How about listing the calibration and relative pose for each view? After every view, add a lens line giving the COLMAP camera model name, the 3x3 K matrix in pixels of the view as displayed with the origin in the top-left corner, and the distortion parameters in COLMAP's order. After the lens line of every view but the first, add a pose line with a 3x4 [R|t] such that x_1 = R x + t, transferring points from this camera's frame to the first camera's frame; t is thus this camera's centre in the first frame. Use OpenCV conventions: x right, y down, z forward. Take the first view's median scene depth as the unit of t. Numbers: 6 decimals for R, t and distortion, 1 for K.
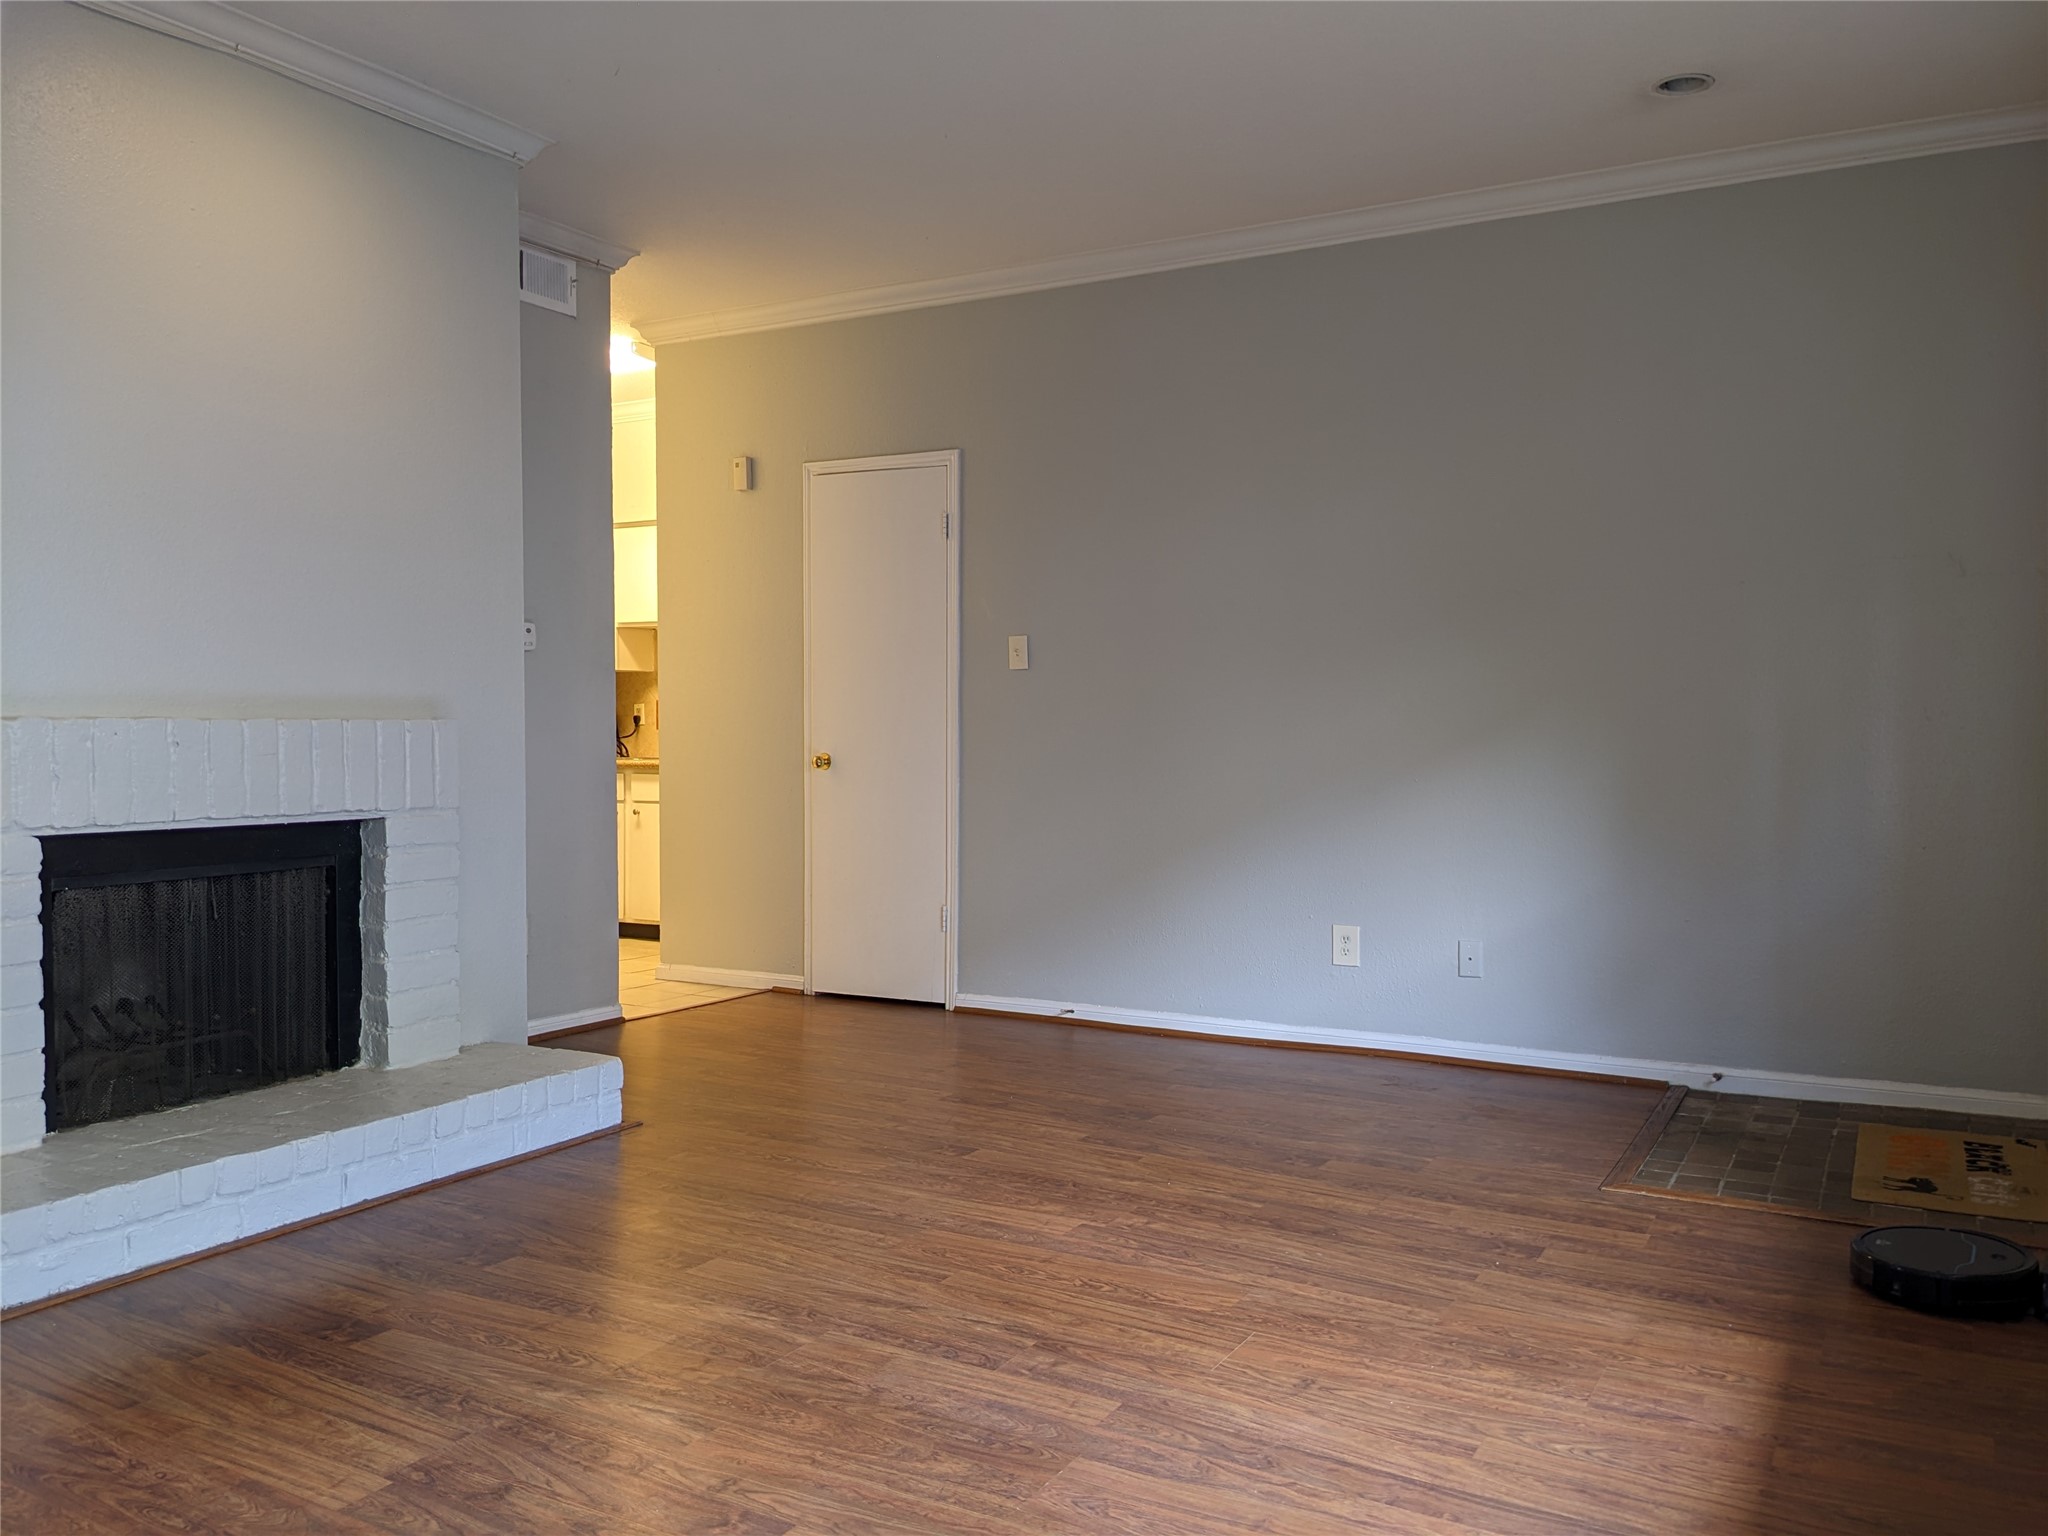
lens RADIAL K [[1600.8, 0, 1024.0], [0, 1600.8, 768.0], [0, 0, 1]] dist [0.048388, -0.094122]
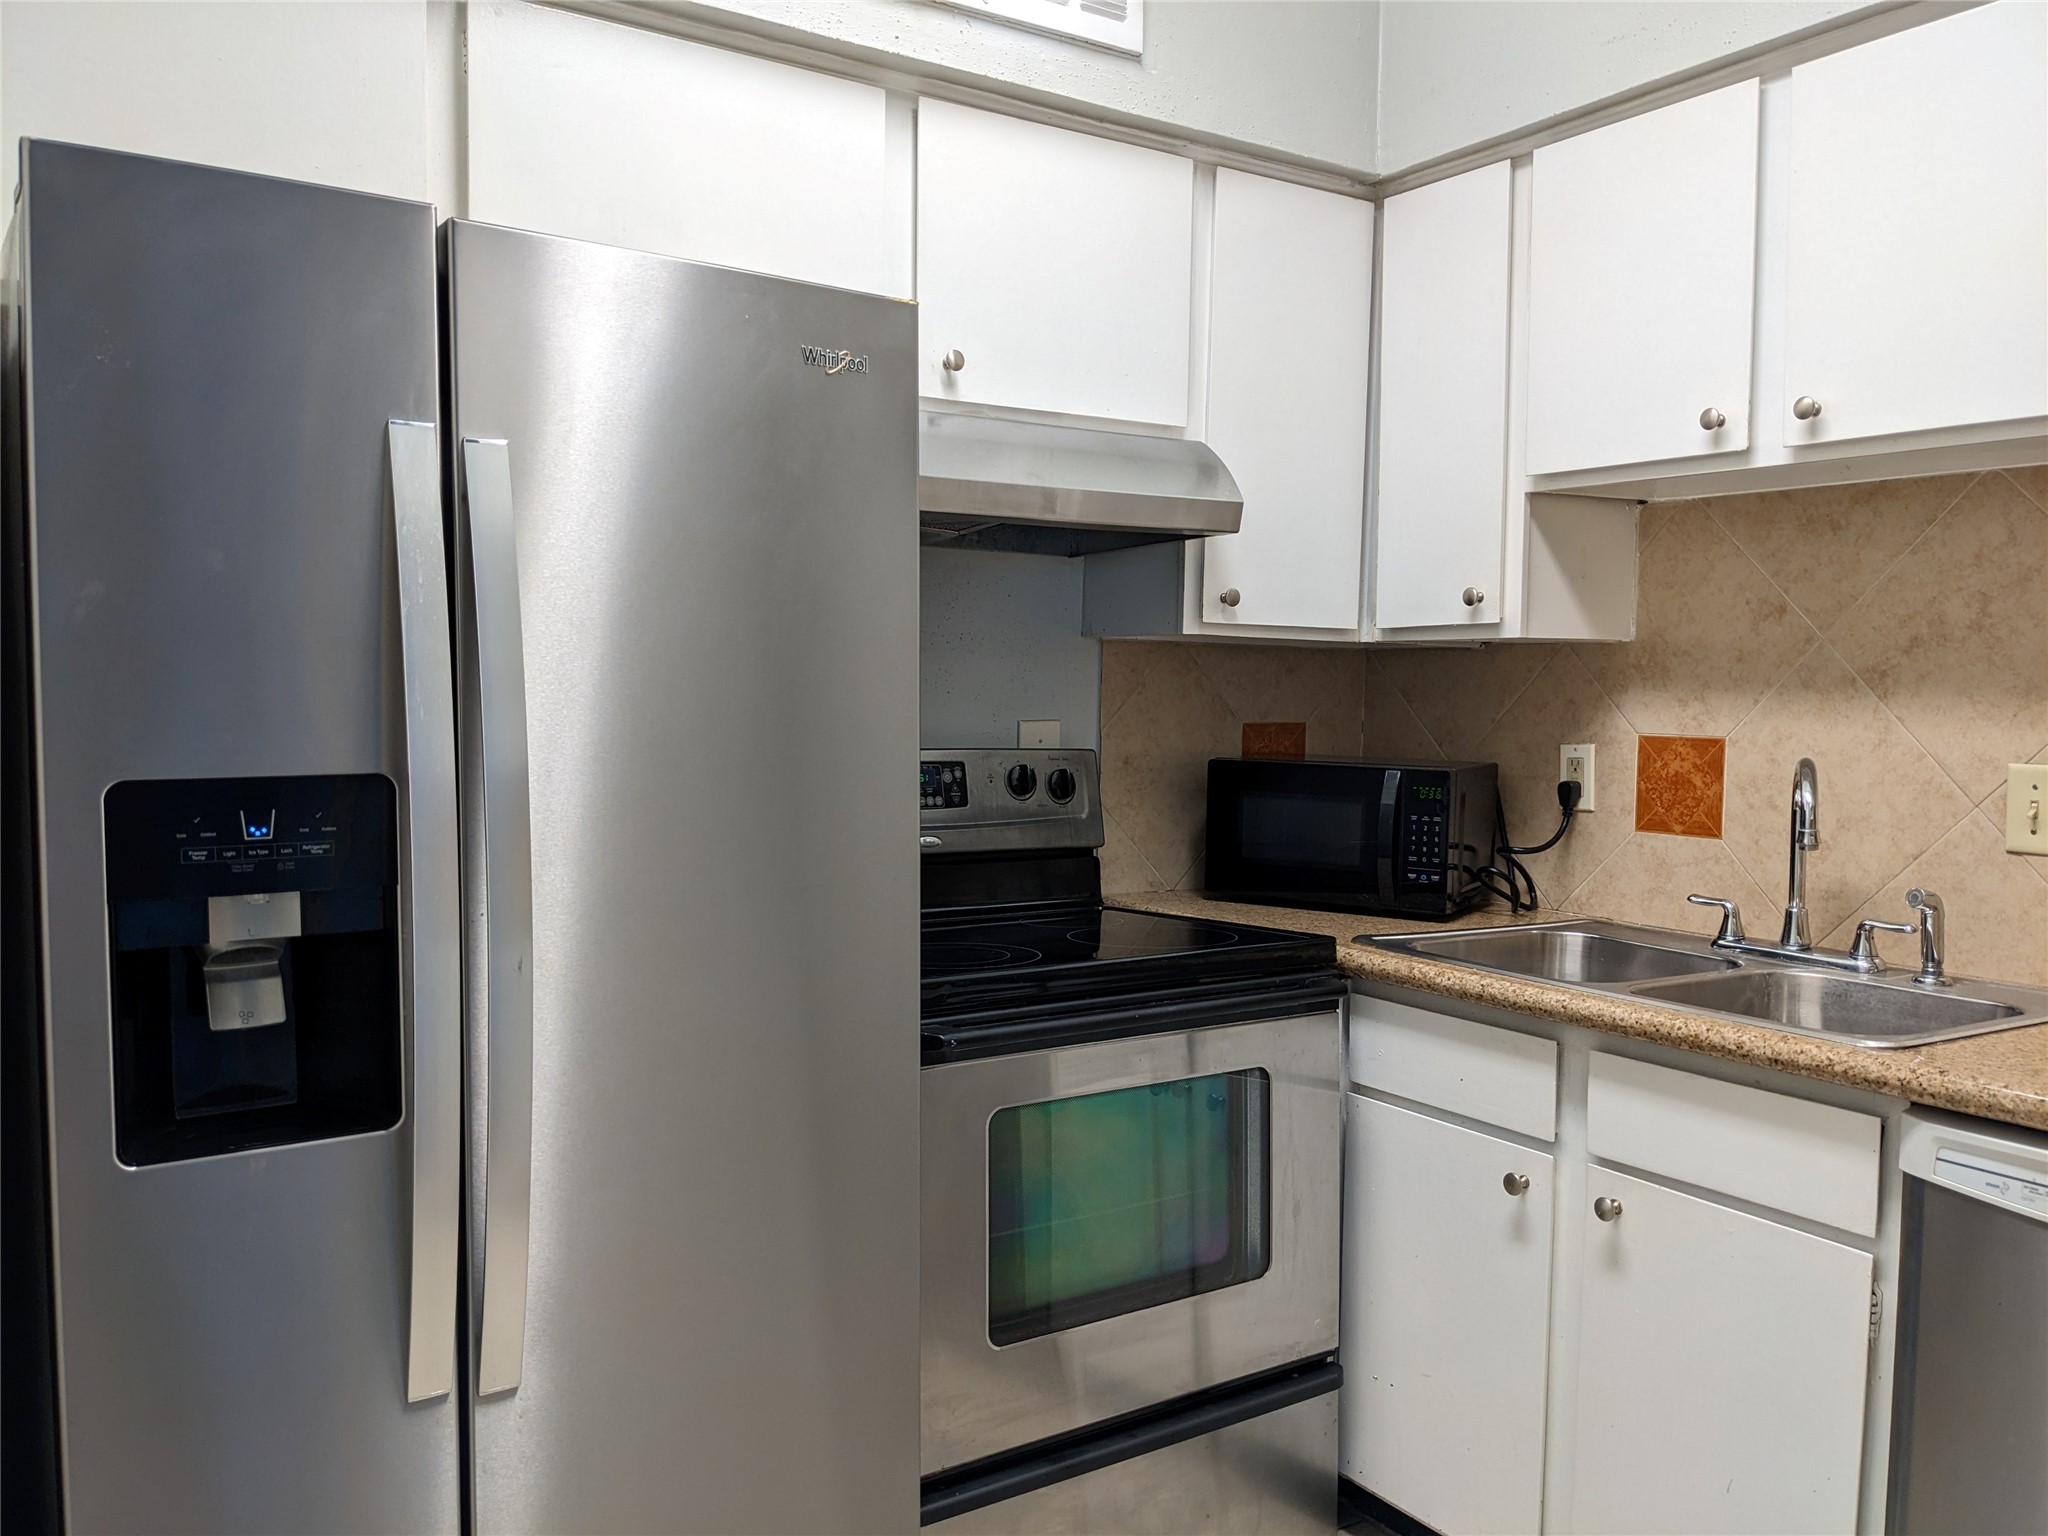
lens RADIAL K [[1600.8, 0, 1024.0], [0, 1600.8, 768.0], [0, 0, 1]] dist [0.048388, -0.094122]
pose [[0.880566, 0.028350, -0.473076, -0.186180], [-0.017138, 0.999461, 0.027995, -0.042287], [0.473614, -0.016544, 0.880577, 0.669935]]
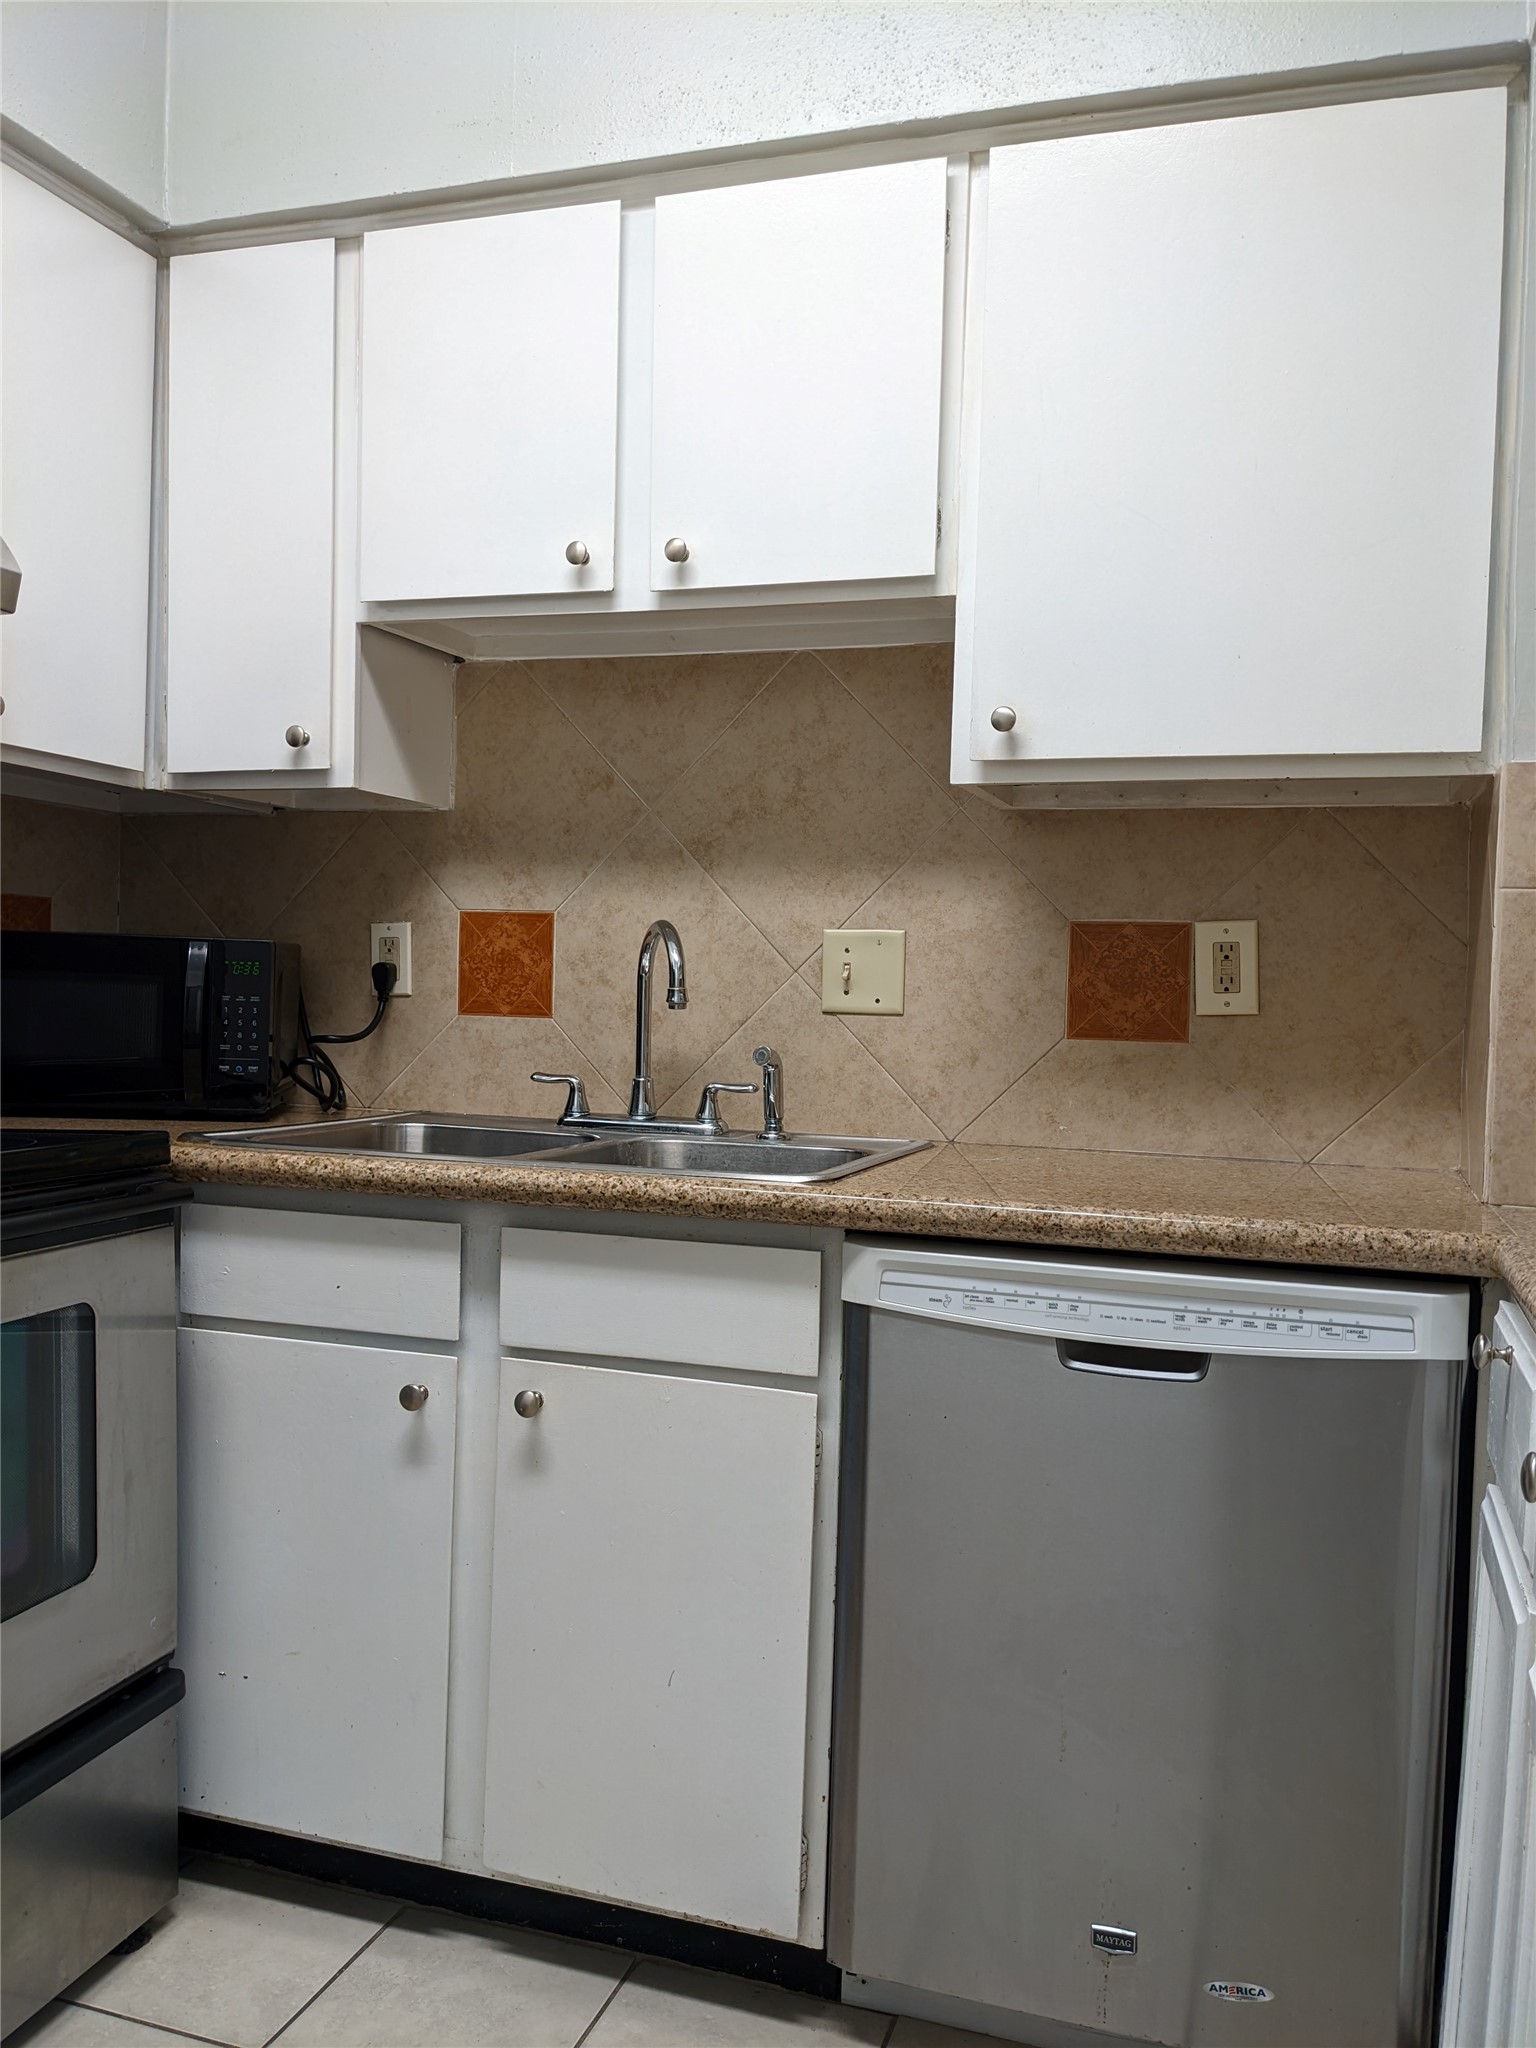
lens RADIAL K [[1600.8, 0, 774.8], [0, 1600.8, 1027.8], [0, 0, 1]] dist [0.048388, -0.094122]
pose [[0.979811, 0.013194, 0.199492, -0.230030], [-0.014144, 0.999894, 0.003336, -0.023100], [-0.199427, -0.006090, 0.979894, 0.705749]]
